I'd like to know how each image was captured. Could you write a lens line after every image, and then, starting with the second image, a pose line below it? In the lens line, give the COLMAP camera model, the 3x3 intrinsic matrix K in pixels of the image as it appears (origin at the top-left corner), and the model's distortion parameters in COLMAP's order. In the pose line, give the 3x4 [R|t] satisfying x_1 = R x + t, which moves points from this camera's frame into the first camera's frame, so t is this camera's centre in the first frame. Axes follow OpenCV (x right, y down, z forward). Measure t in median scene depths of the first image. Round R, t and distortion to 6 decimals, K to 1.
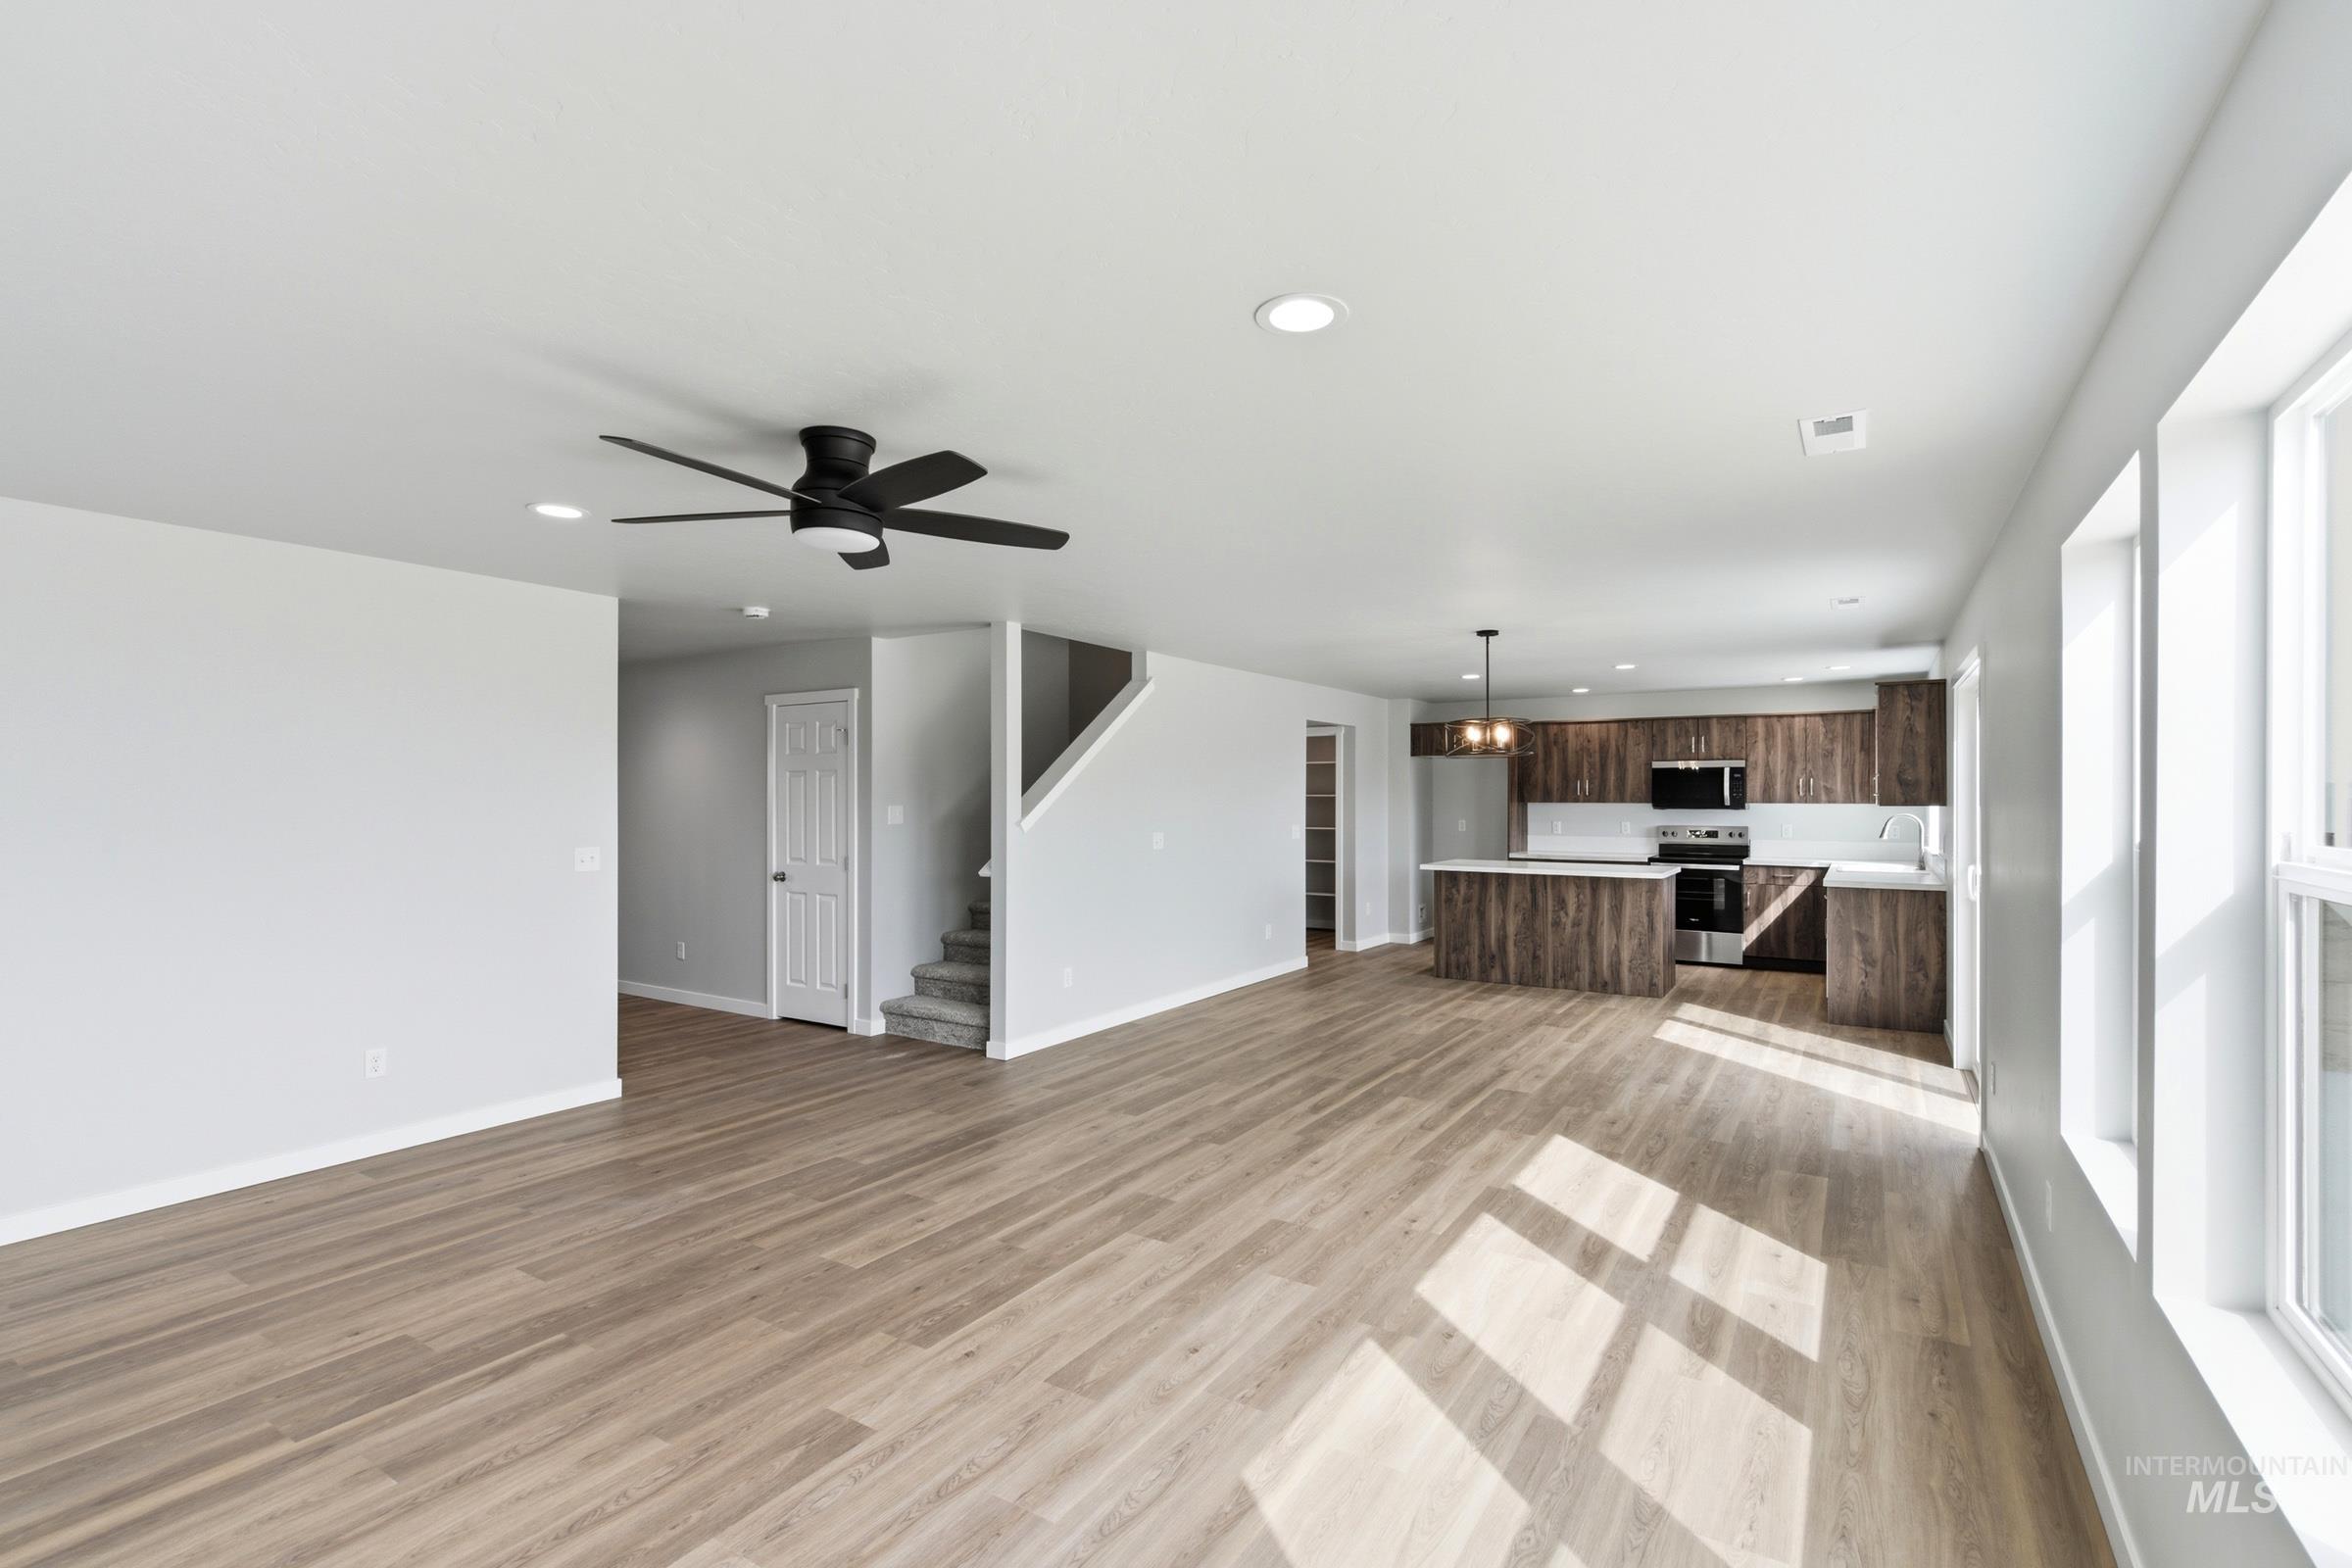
lens RADIAL K [[1068.2, 0, 1177.0], [0, 1068.2, 791.1], [0, 0, 1]] dist [0.002121, 0.000680]
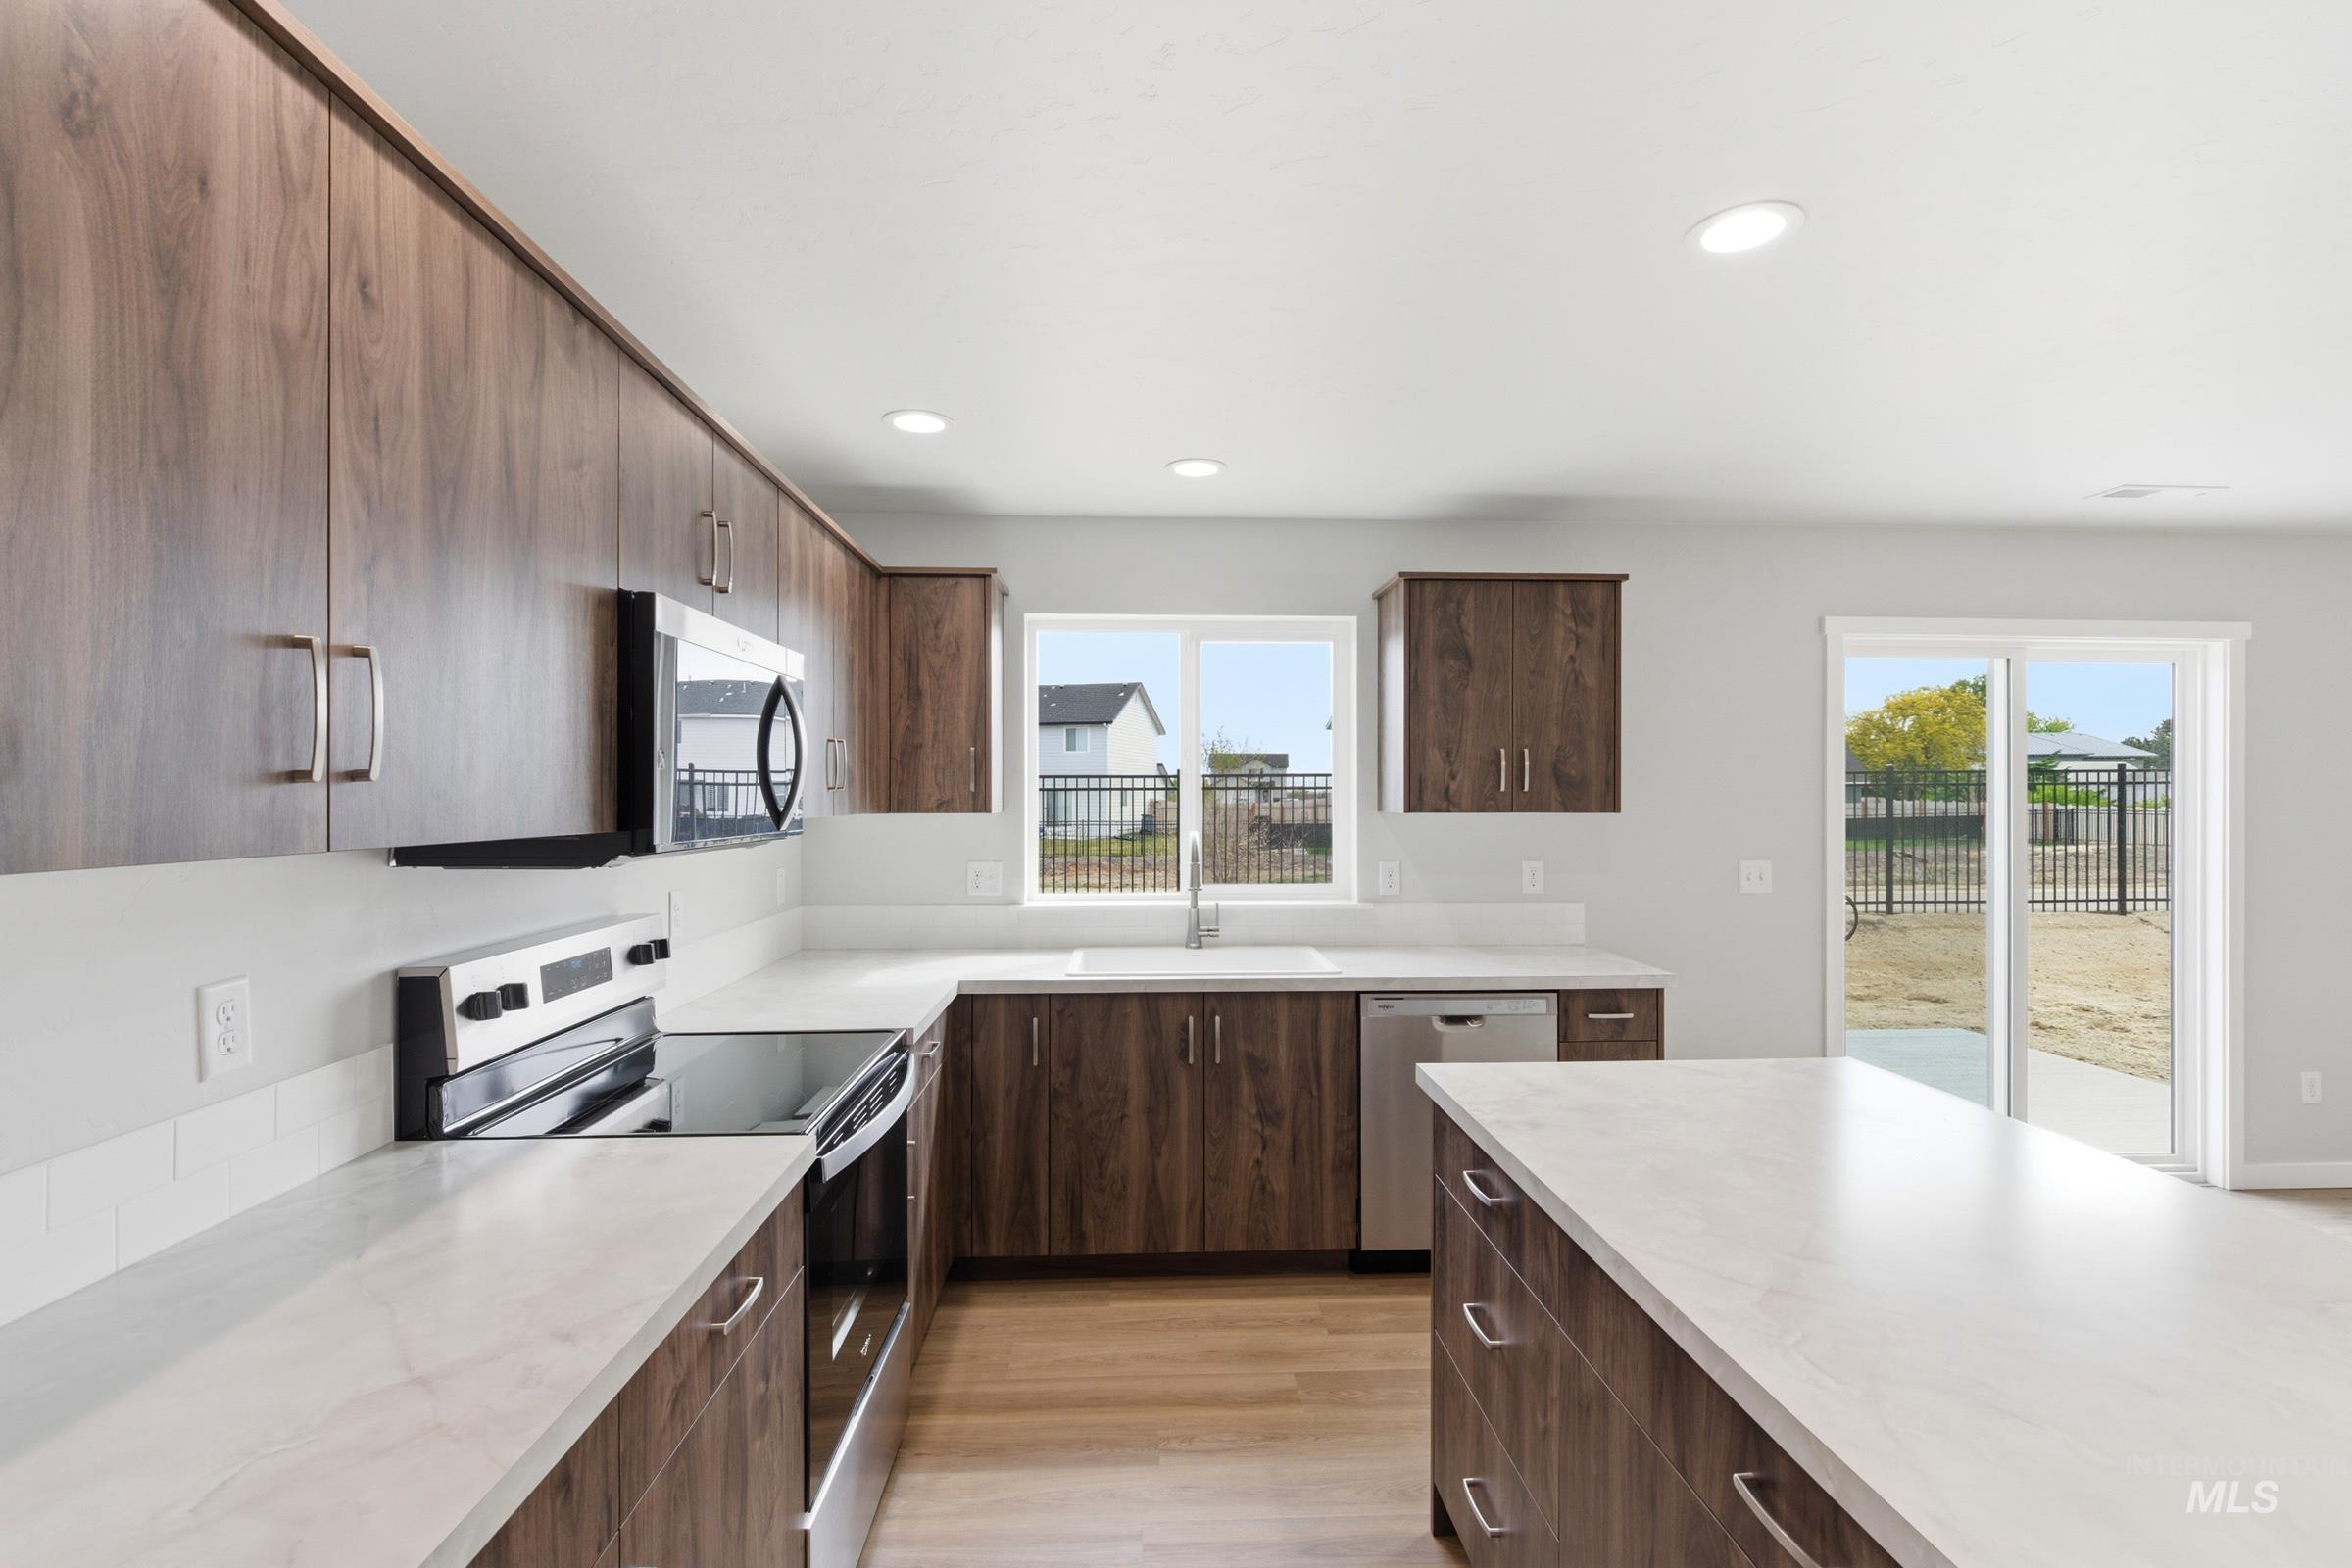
lens RADIAL K [[1061.7, 0, 1175.5], [0, 1061.7, 796.5], [0, 0, 1]] dist [-0.000830, 0.000027]
pose [[-0.582556, 0.003033, 0.812785, 0.450070], [0.000658, 0.999994, -0.003260, 0.011308], [-0.812790, -0.001365, -0.582555, 1.817905]]
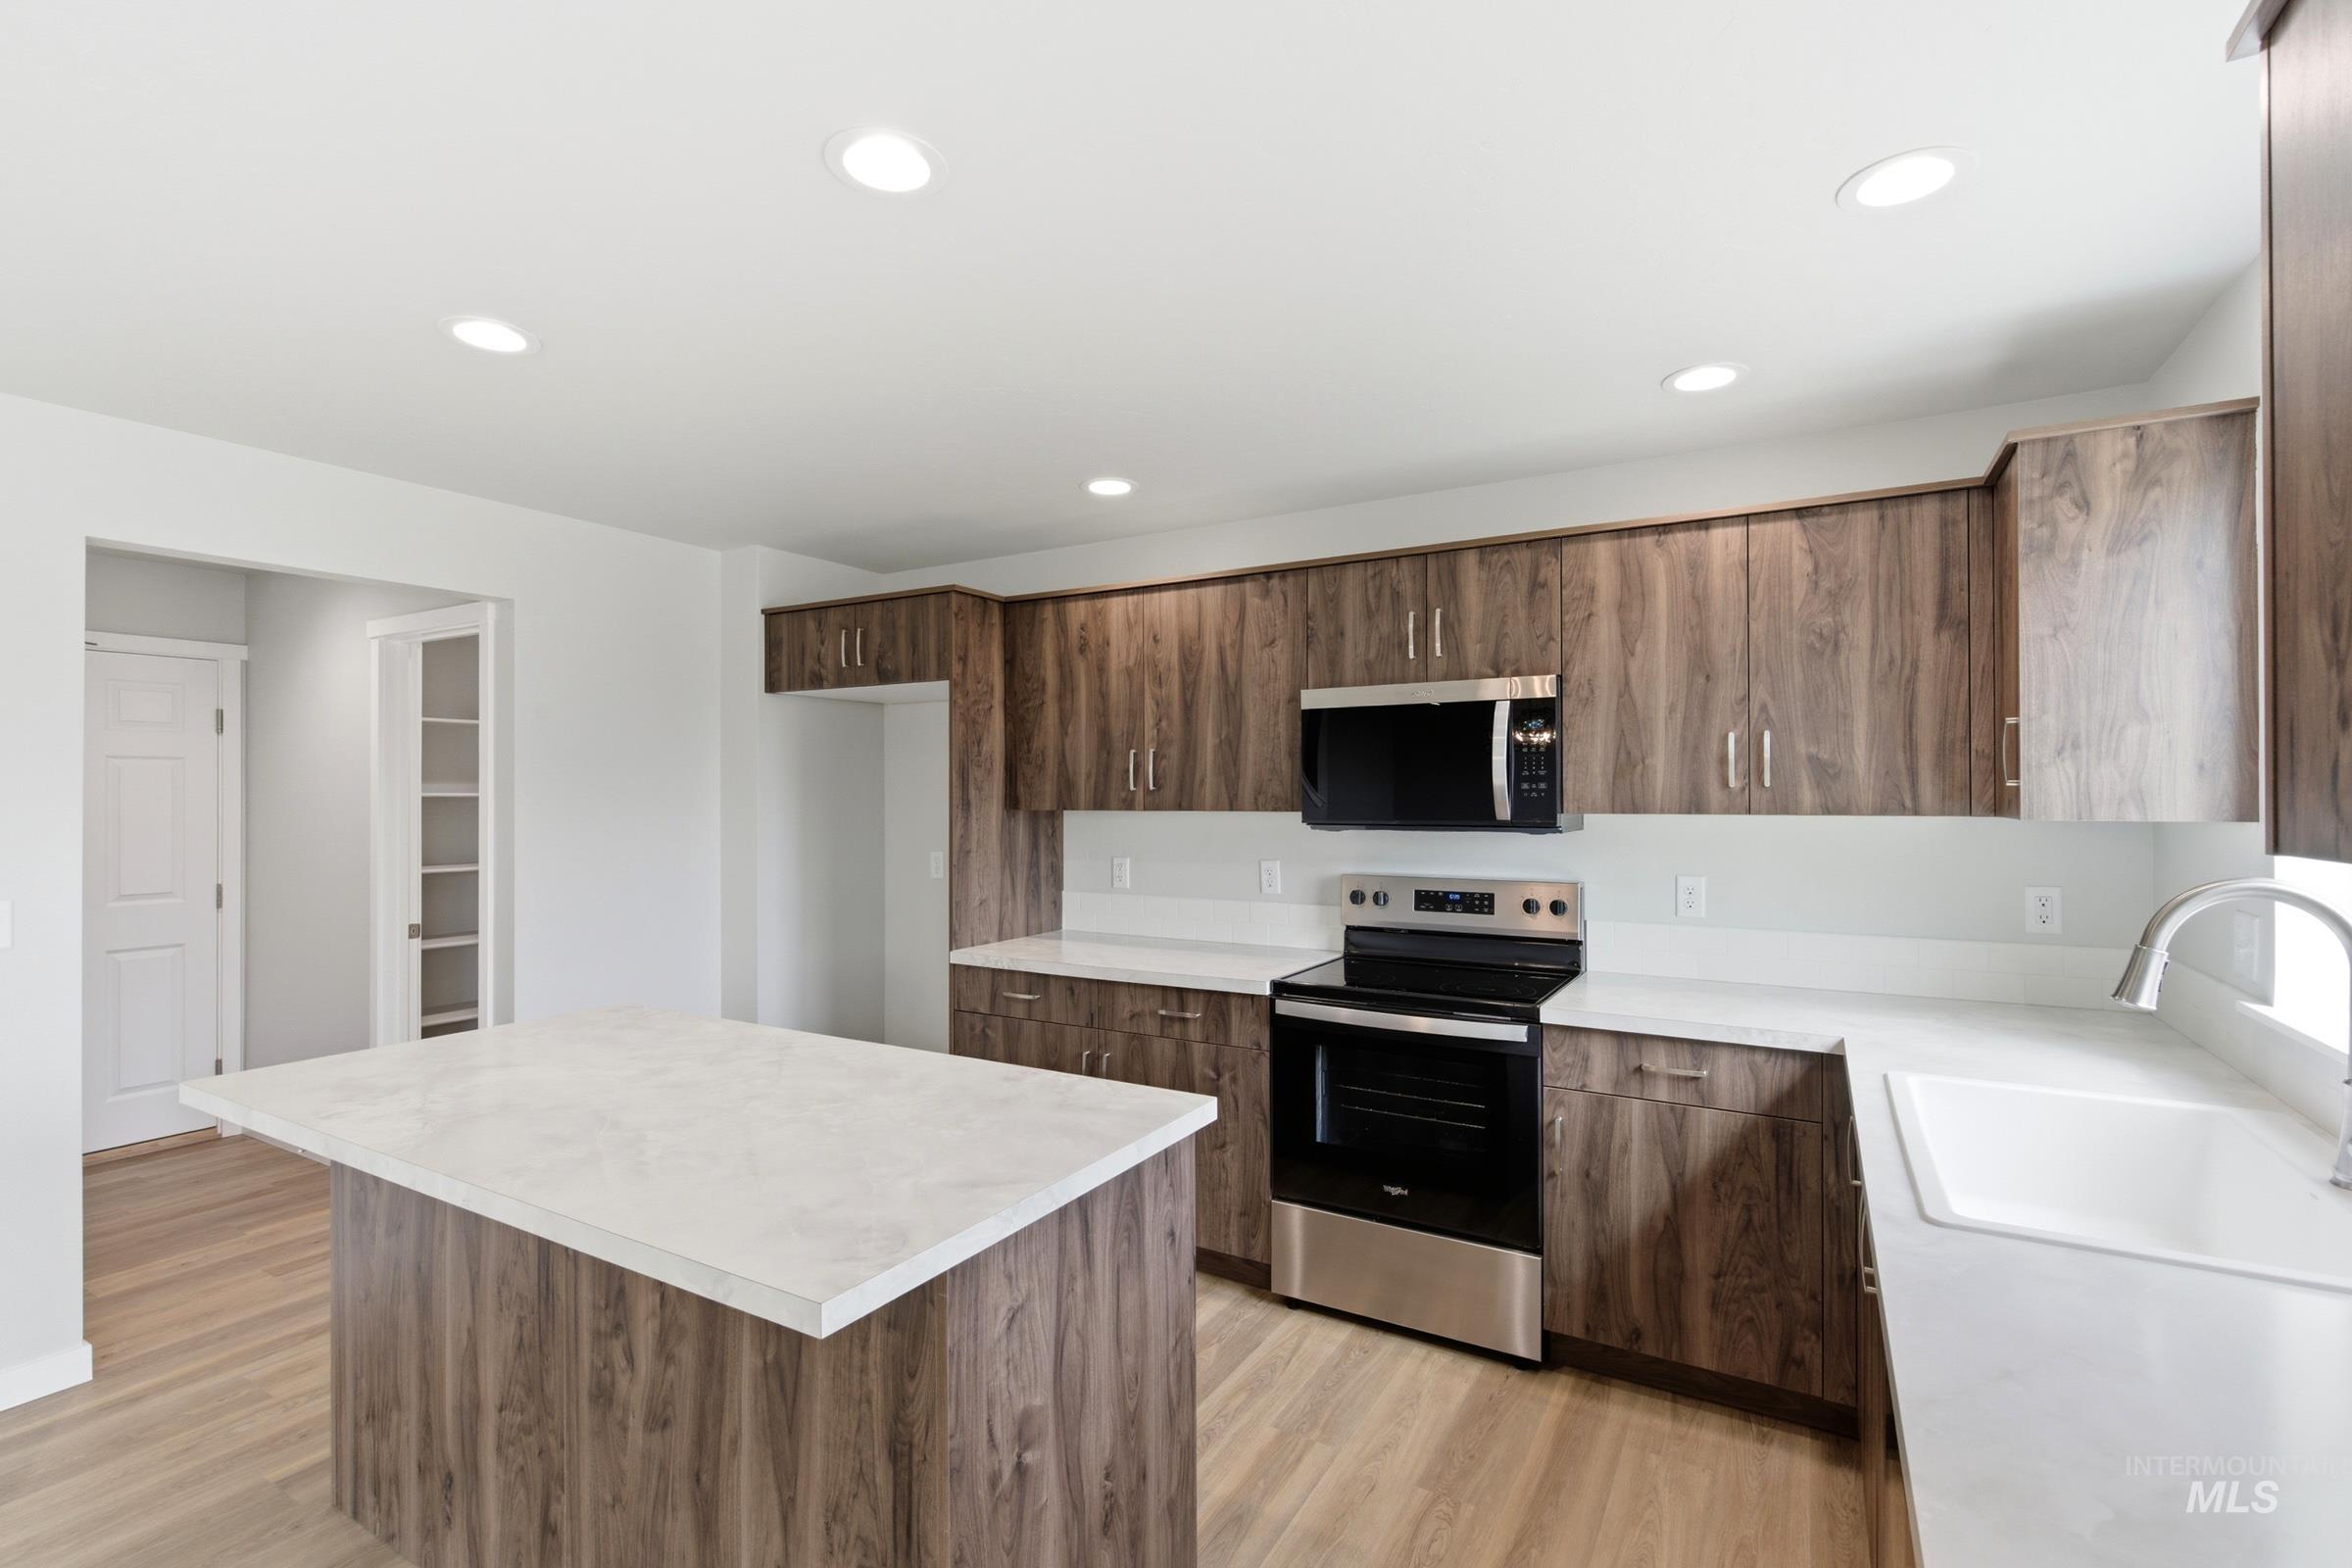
lens RADIAL K [[1074.7, 0, 1171.0], [0, 1074.7, 787.1], [0, 0, 1]] dist [0.001174, 0.000110]
pose [[0.999174, -0.004070, 0.040438, 0.685971], [0.004160, 0.999989, -0.002154, 0.006537], [-0.040429, 0.002321, 0.999180, 1.167692]]
